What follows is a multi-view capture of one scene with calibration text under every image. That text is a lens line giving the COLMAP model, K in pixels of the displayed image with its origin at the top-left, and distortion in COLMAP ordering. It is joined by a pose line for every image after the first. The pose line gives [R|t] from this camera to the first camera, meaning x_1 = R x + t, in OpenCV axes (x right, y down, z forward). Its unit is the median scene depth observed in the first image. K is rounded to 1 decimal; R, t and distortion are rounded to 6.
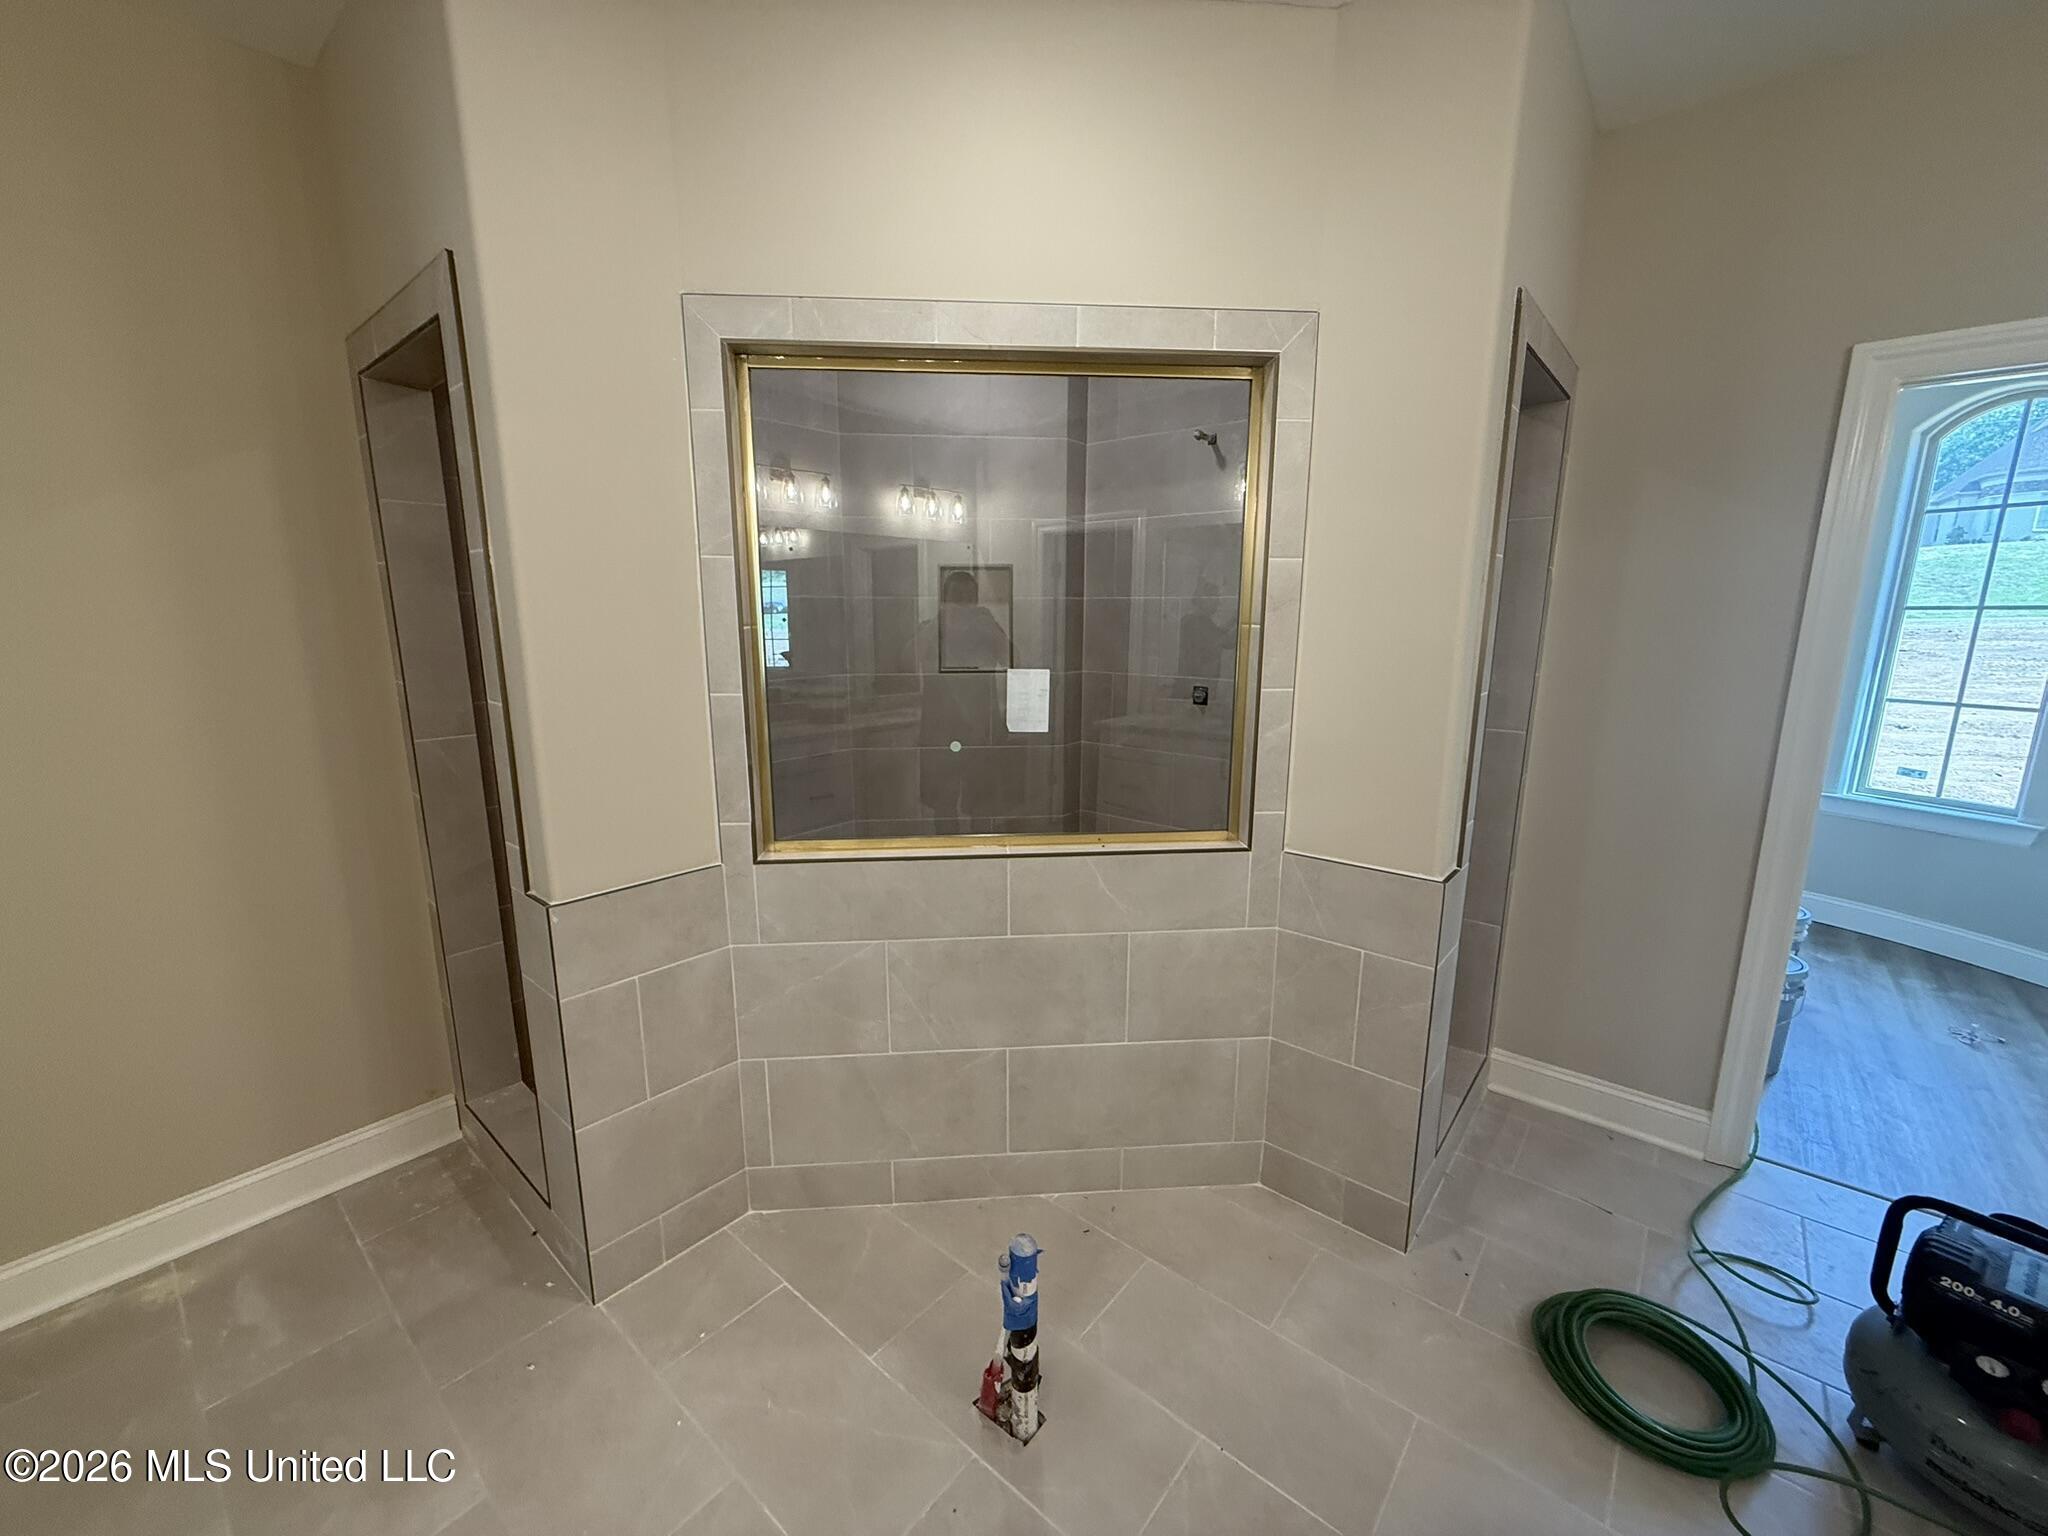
lens RADIAL K [[815.2, 0, 1029.6], [0, 815.2, 771.7], [0, 0, 1]] dist [-0.001257, -0.000094]
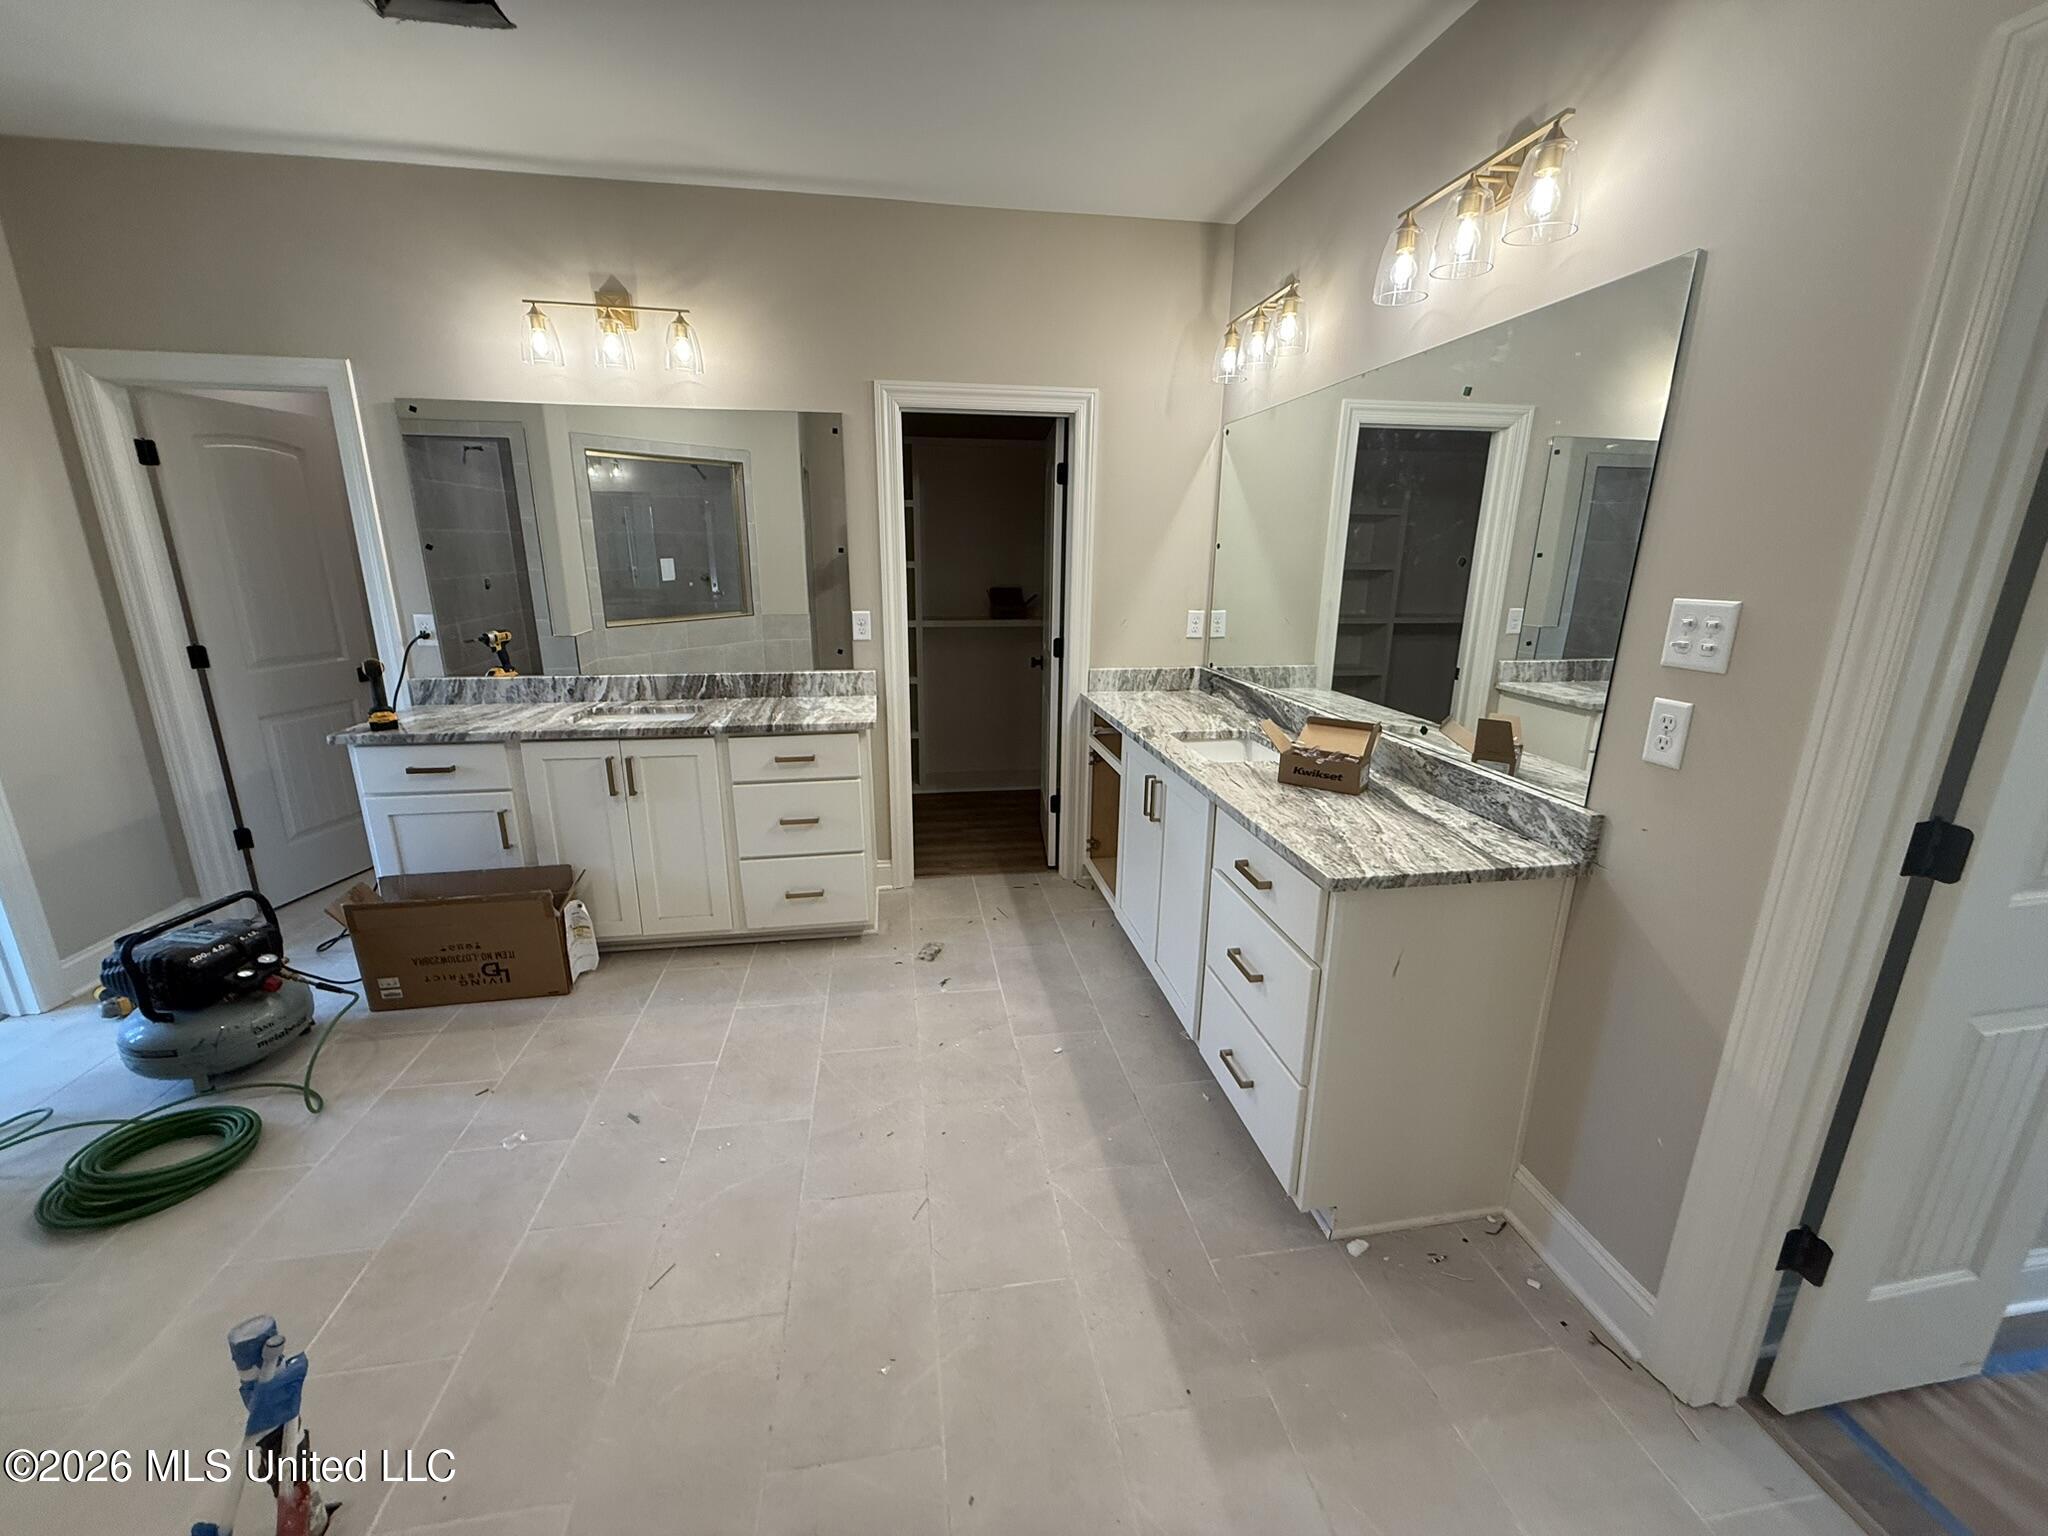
lens RADIAL K [[815.2, 0, 1020.8], [0, 815.2, 772.5], [0, 0, 1]] dist [-0.001257, -0.000094]
pose [[-0.758056, -0.179446, 0.627017, -0.747096], [0.120231, 0.906474, 0.404782, -0.115036], [-0.641011, 0.382235, -0.665583, 0.628268]]
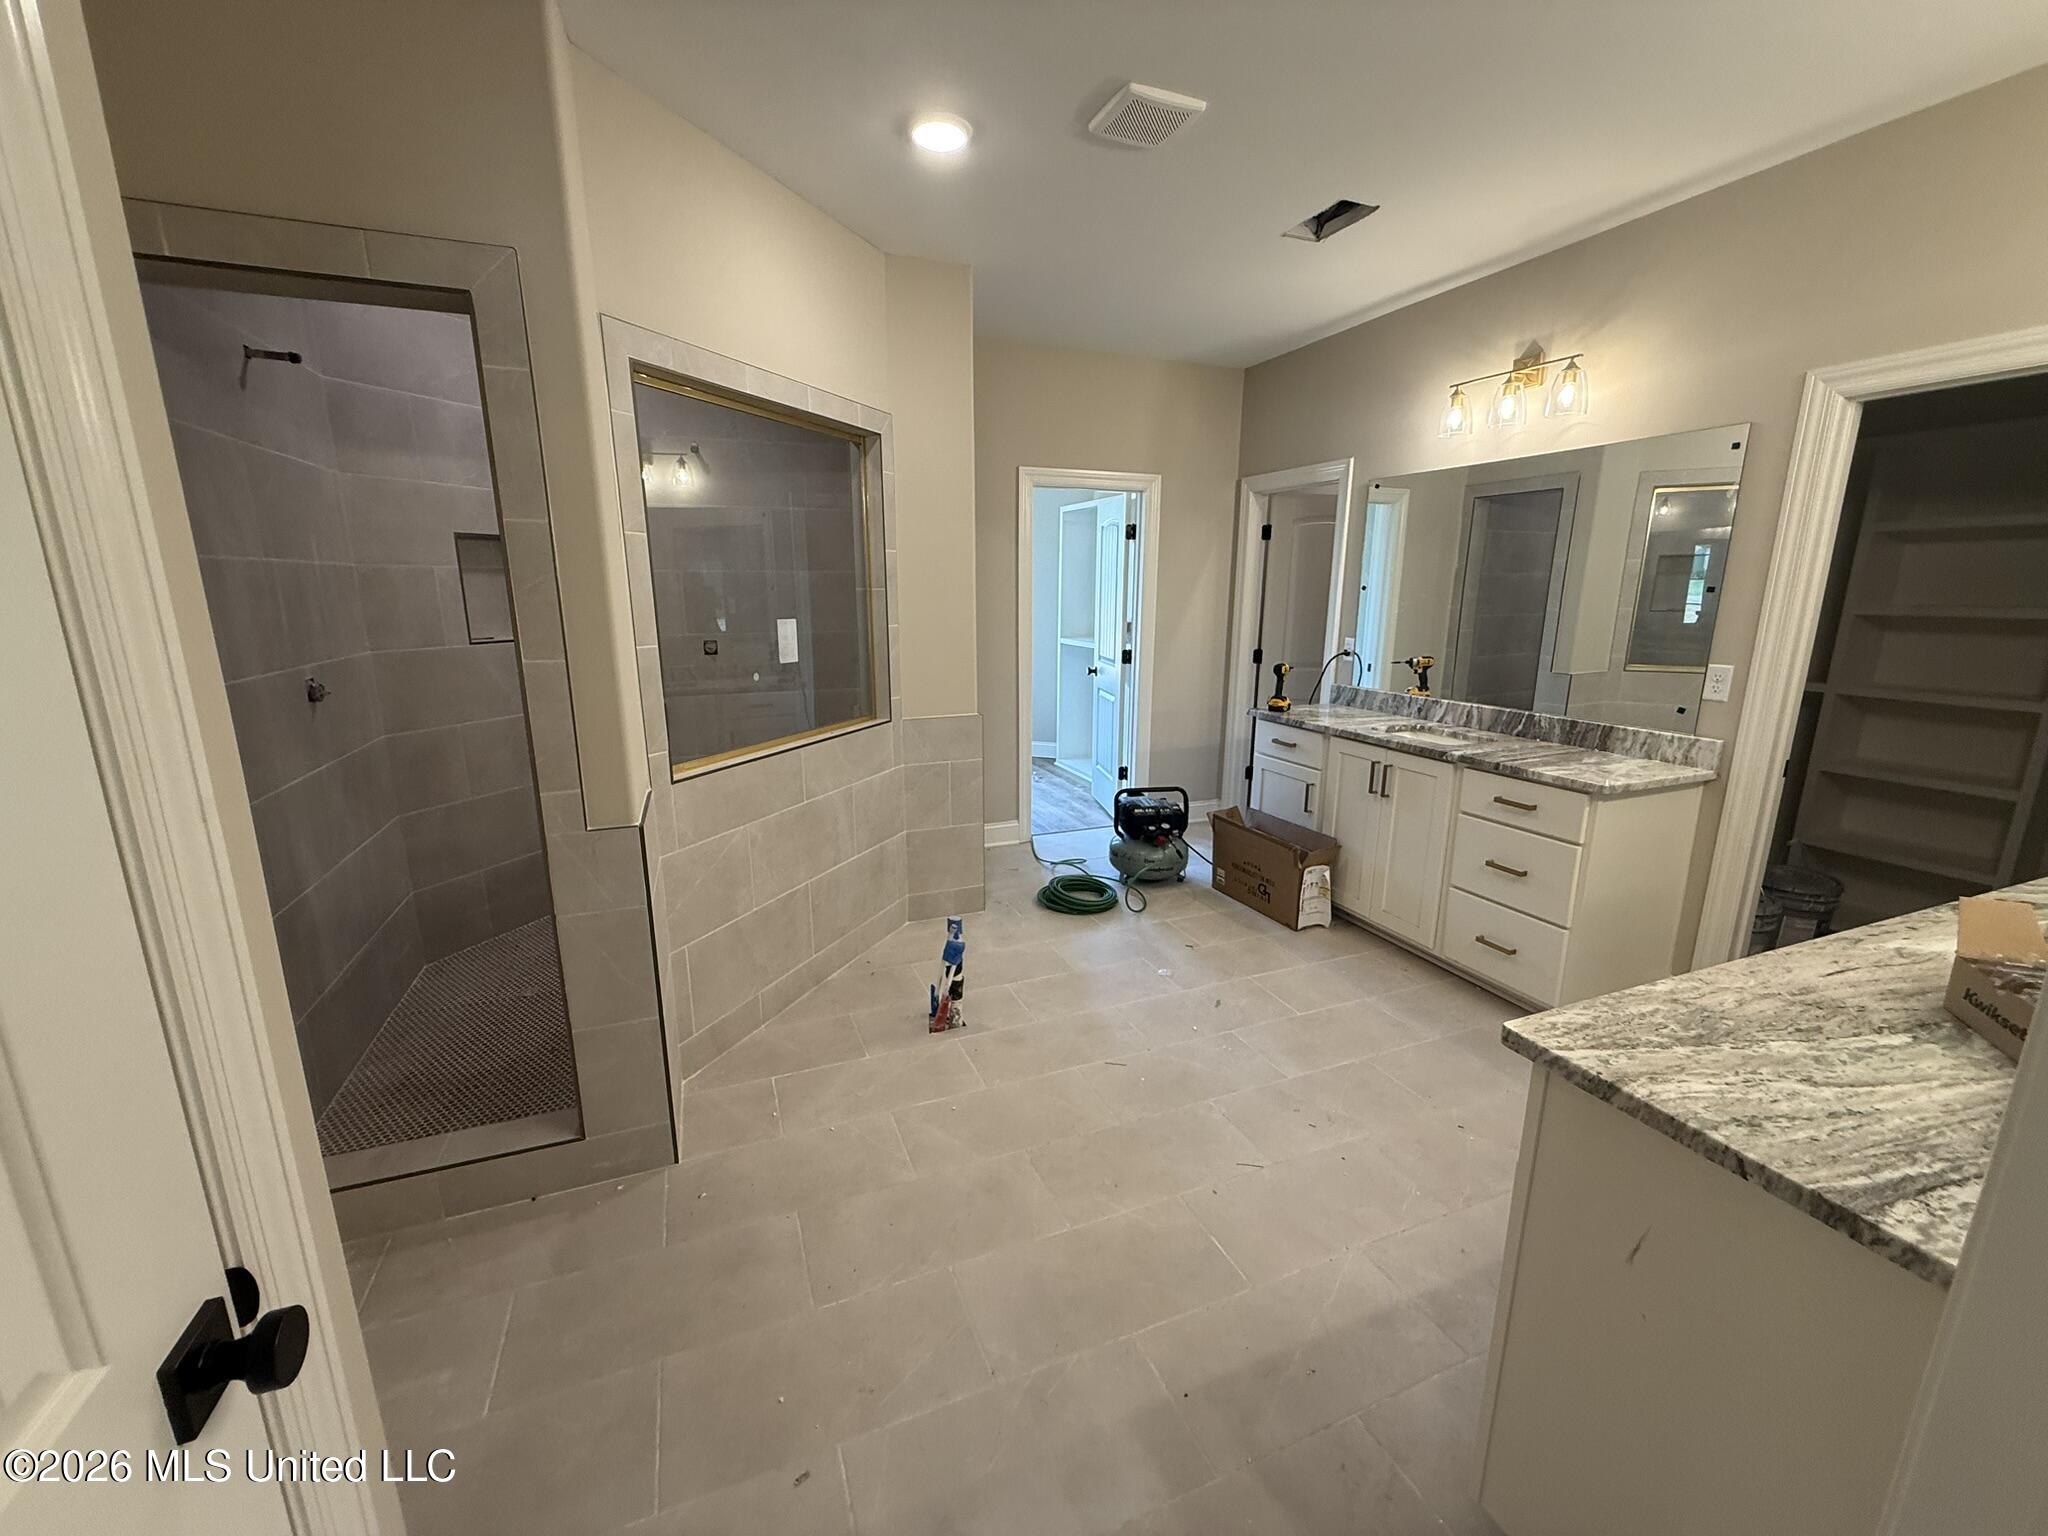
lens RADIAL K [[815.2, 0, 1020.6], [0, 815.2, 772.8], [0, 0, 1]] dist [-0.001257, -0.000094]
pose [[0.464706, -0.197545, 0.863148, -1.126387], [0.173481, 0.976216, 0.130023, 0.027103], [-0.868305, 0.089317, 0.487924, -0.062424]]
